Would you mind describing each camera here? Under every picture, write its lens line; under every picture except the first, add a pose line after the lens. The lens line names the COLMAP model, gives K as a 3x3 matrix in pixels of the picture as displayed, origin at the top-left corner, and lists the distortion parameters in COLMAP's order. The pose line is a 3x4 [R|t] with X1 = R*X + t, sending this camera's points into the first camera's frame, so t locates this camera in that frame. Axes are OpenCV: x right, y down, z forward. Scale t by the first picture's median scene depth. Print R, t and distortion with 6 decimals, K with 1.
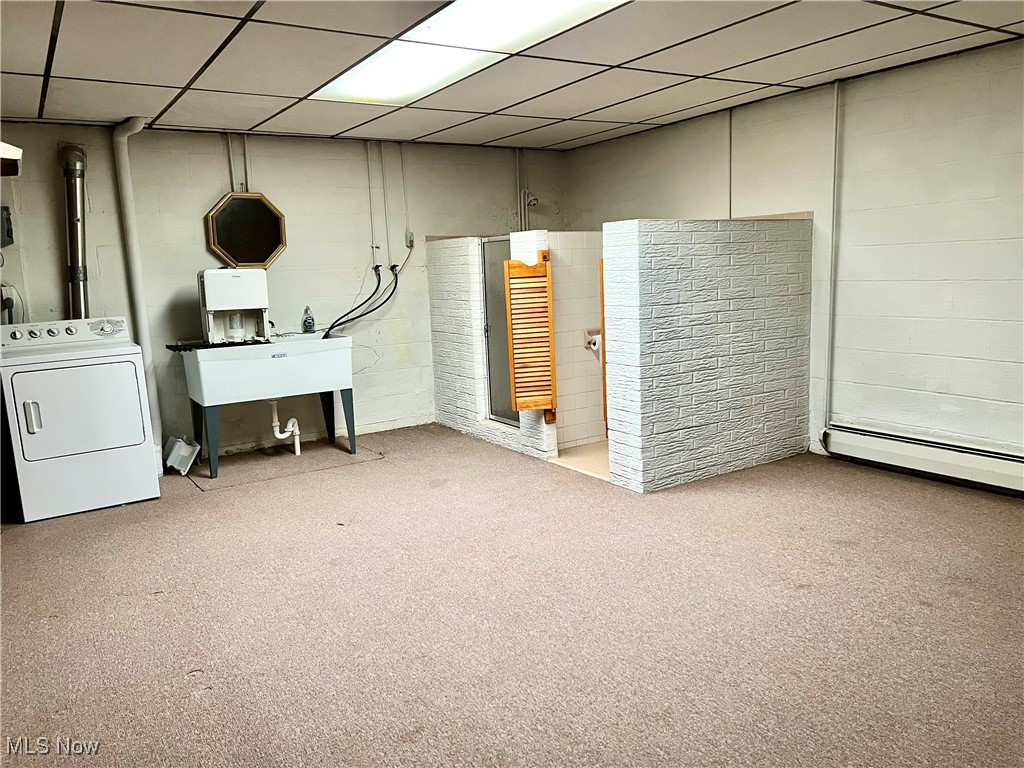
lens RADIAL K [[765.3, 0, 512.2], [0, 765.3, 386.0], [0, 0, 1]] dist [0.045837, -0.054085]
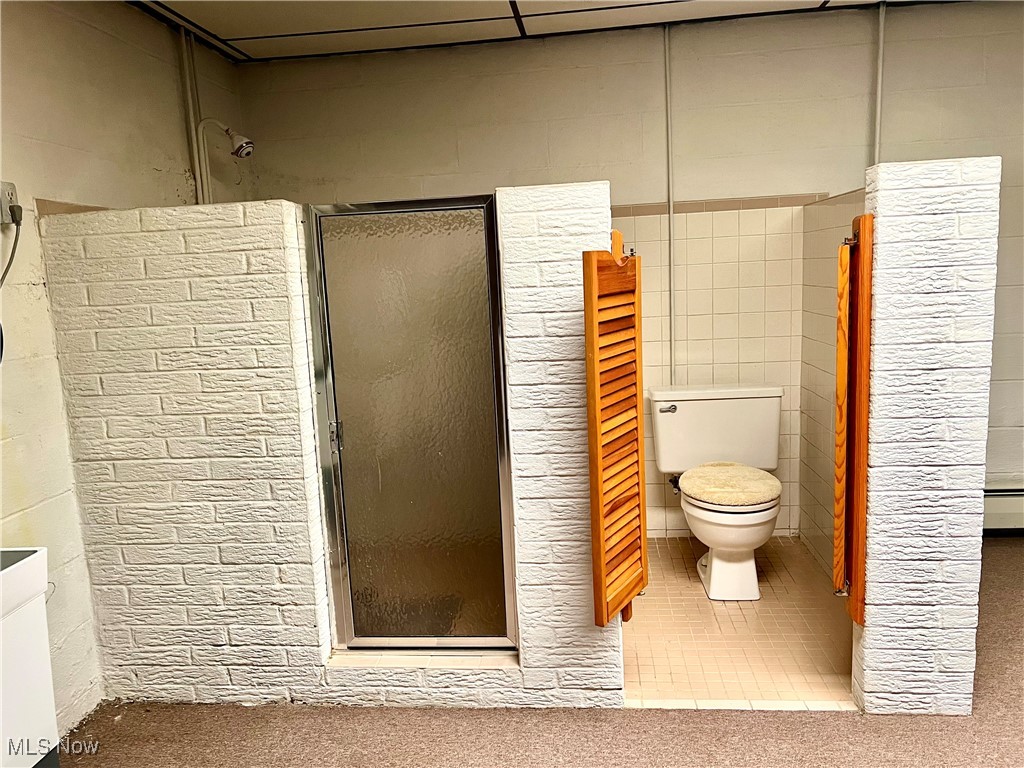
lens RADIAL K [[765.3, 0, 511.1], [0, 765.3, 384.0], [0, 0, 1]] dist [0.045837, -0.054085]
pose [[0.629841, -0.108616, 0.769092, -0.278222], [0.150693, 0.988448, 0.016185, -0.090655], [-0.761966, 0.105703, 0.638933, 0.661671]]
